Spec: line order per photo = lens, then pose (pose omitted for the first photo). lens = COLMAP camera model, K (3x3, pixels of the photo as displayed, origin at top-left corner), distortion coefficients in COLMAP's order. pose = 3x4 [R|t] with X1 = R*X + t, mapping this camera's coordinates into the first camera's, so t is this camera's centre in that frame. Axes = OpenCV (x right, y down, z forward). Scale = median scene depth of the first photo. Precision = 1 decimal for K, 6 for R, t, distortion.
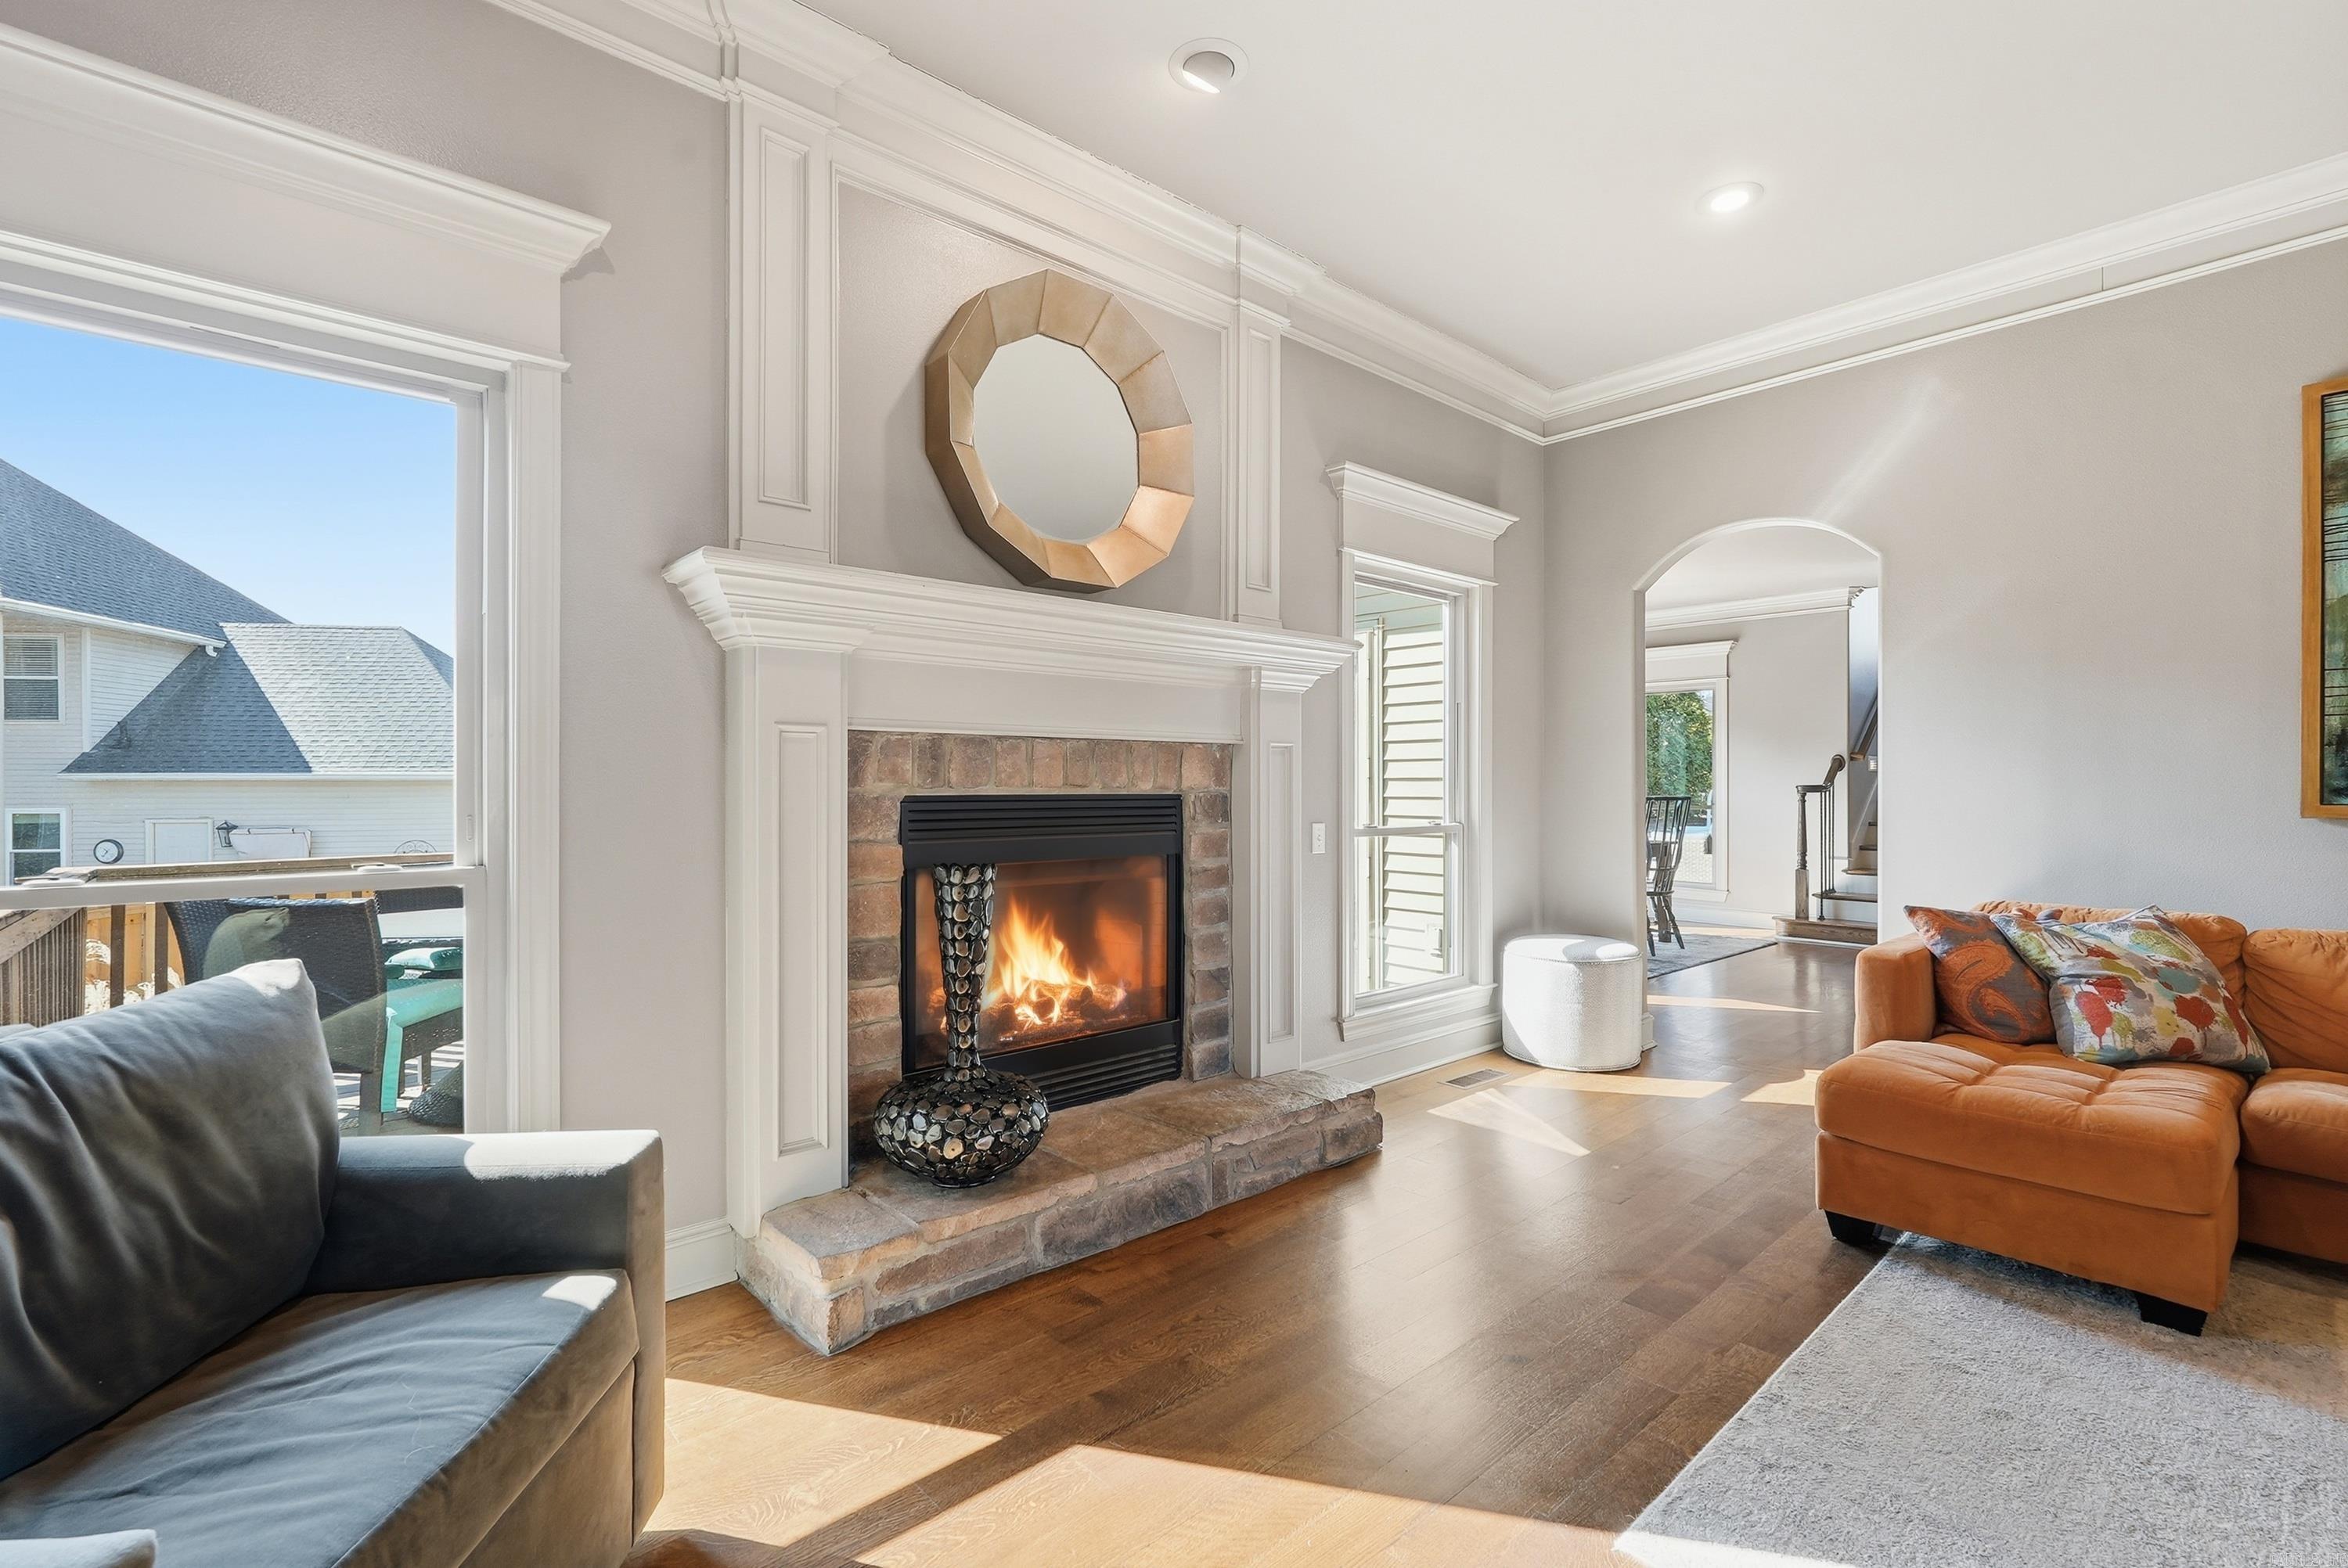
lens RADIAL K [[1052.8, 0, 1177.1], [0, 1052.8, 784.2], [0, 0, 1]] dist [-0.011121, 0.004901]
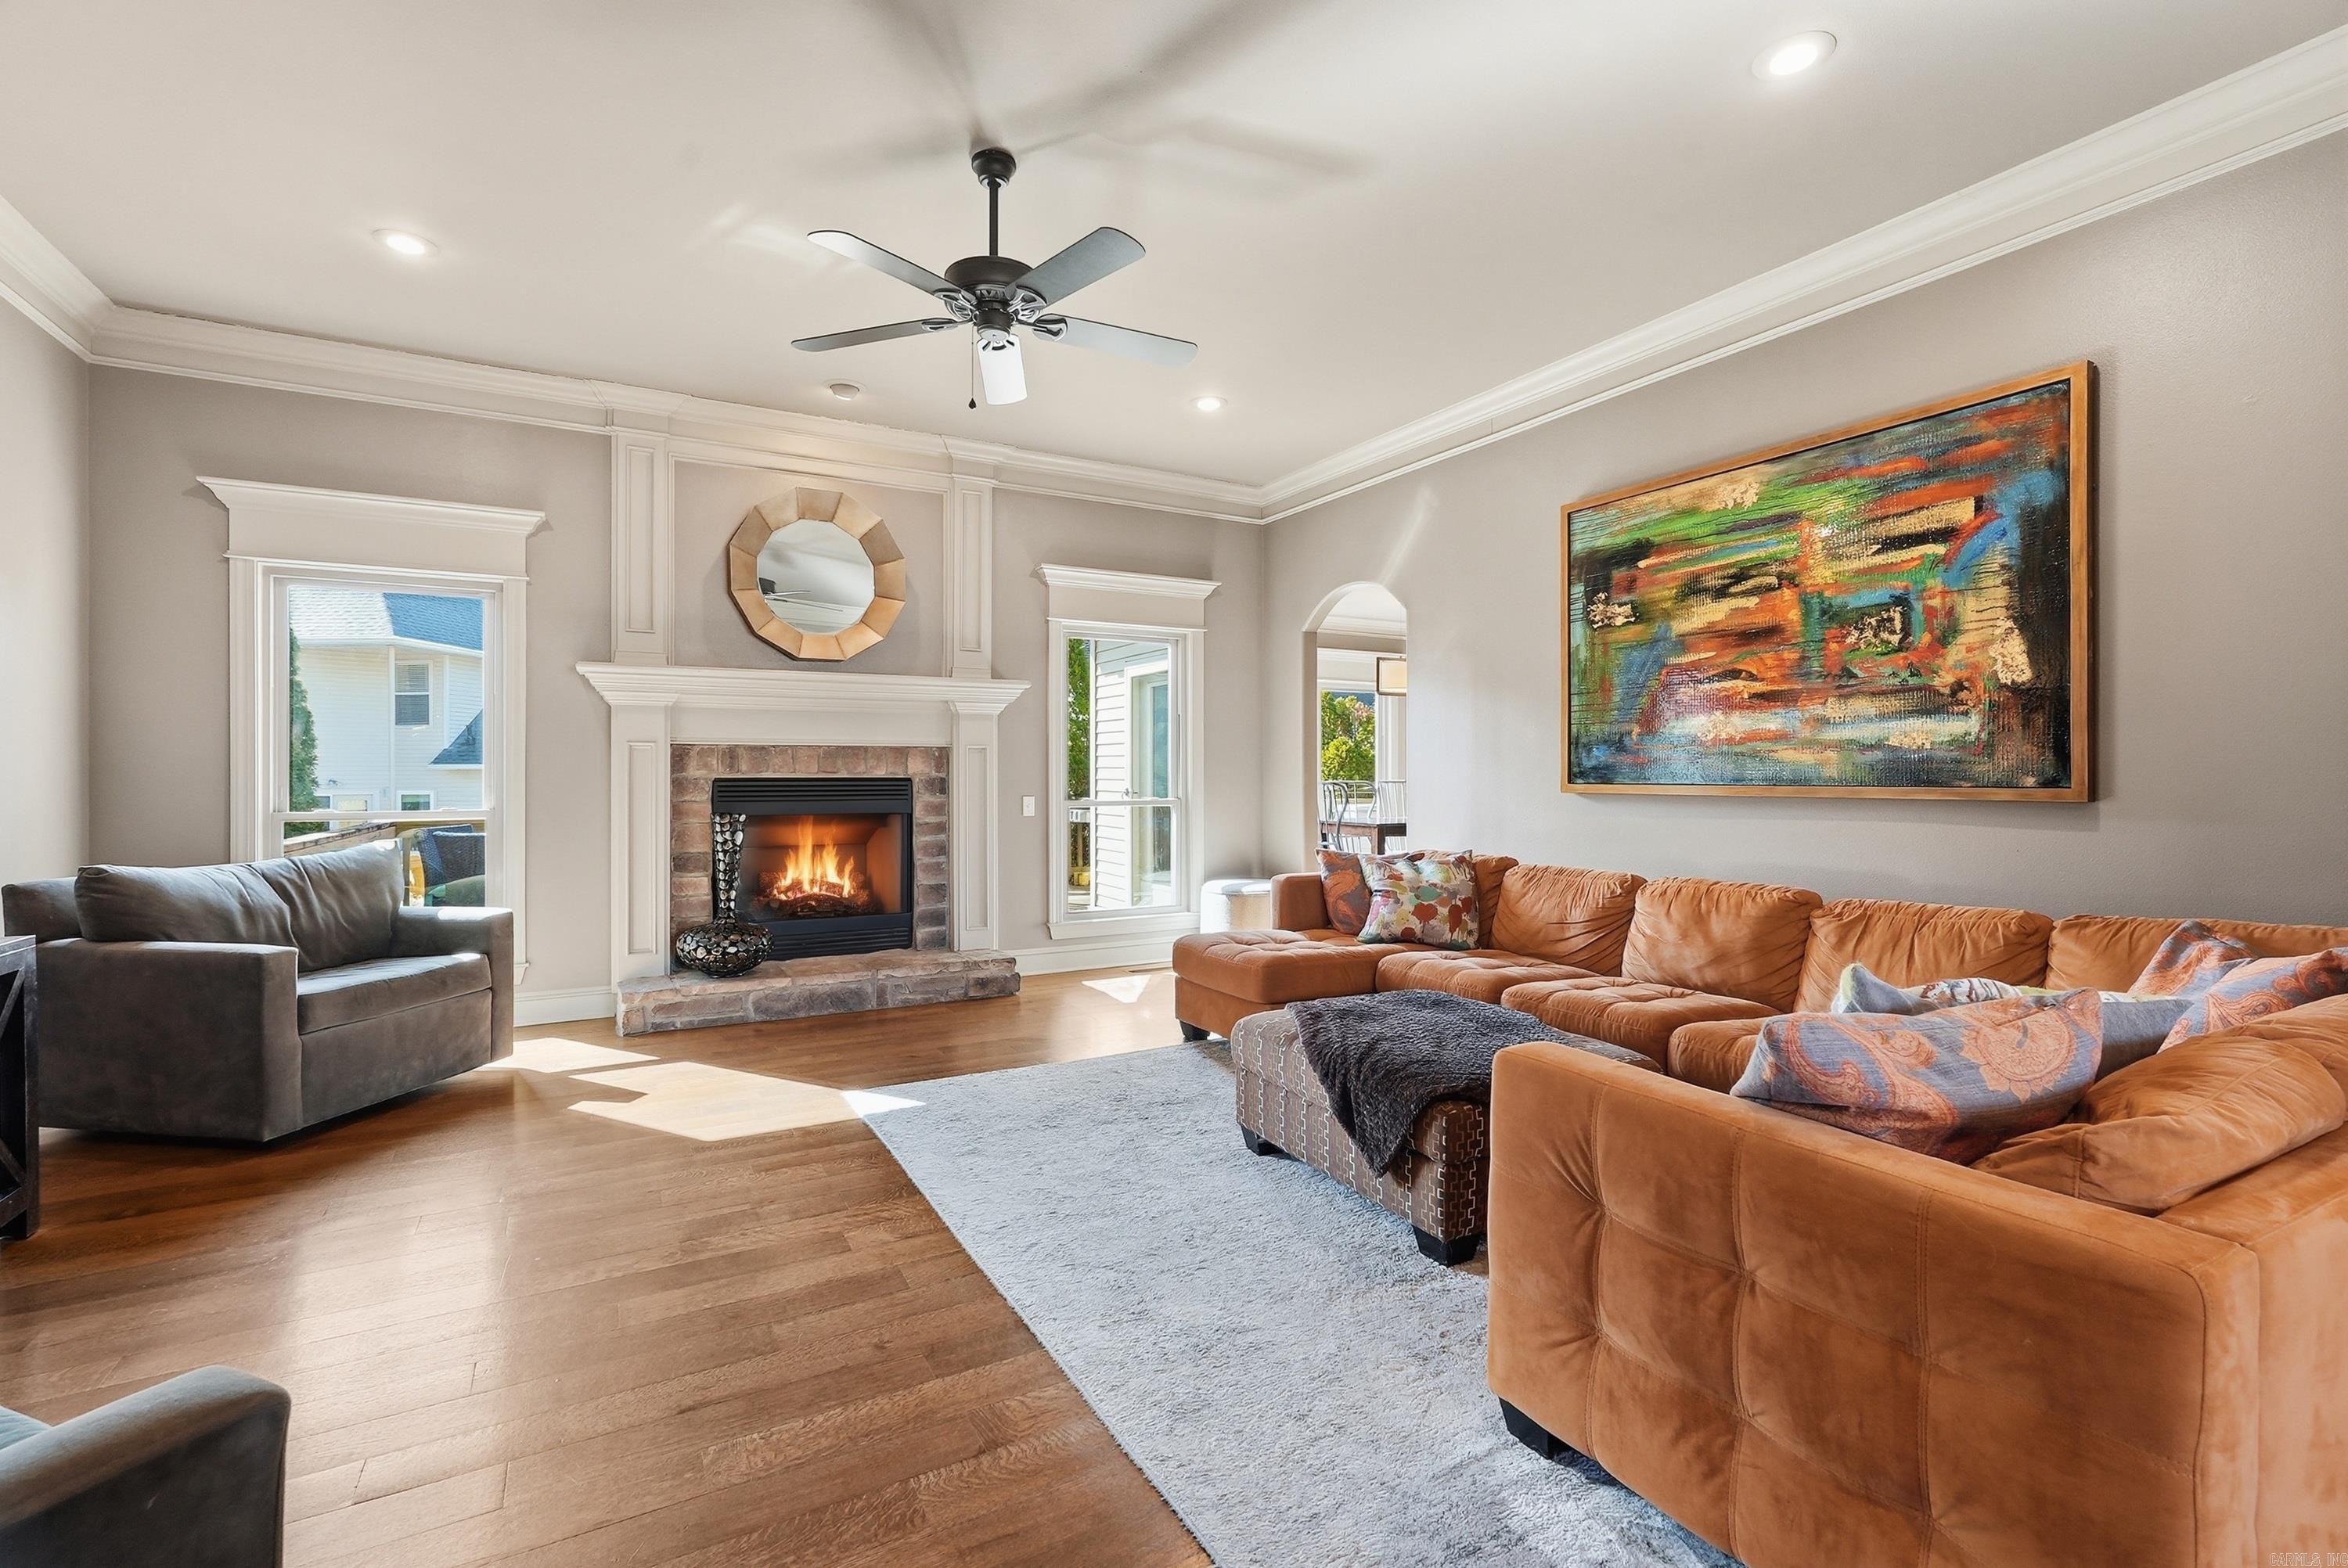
lens RADIAL K [[1052.8, 0, 1169.6], [0, 1052.8, 769.7], [0, 0, 1]] dist [-0.011121, 0.004901]
pose [[0.975894, -0.001989, -0.218237, 0.879823], [0.001594, 0.999997, -0.001986, 0.001191], [0.218241, 0.001590, 0.975894, -0.612831]]
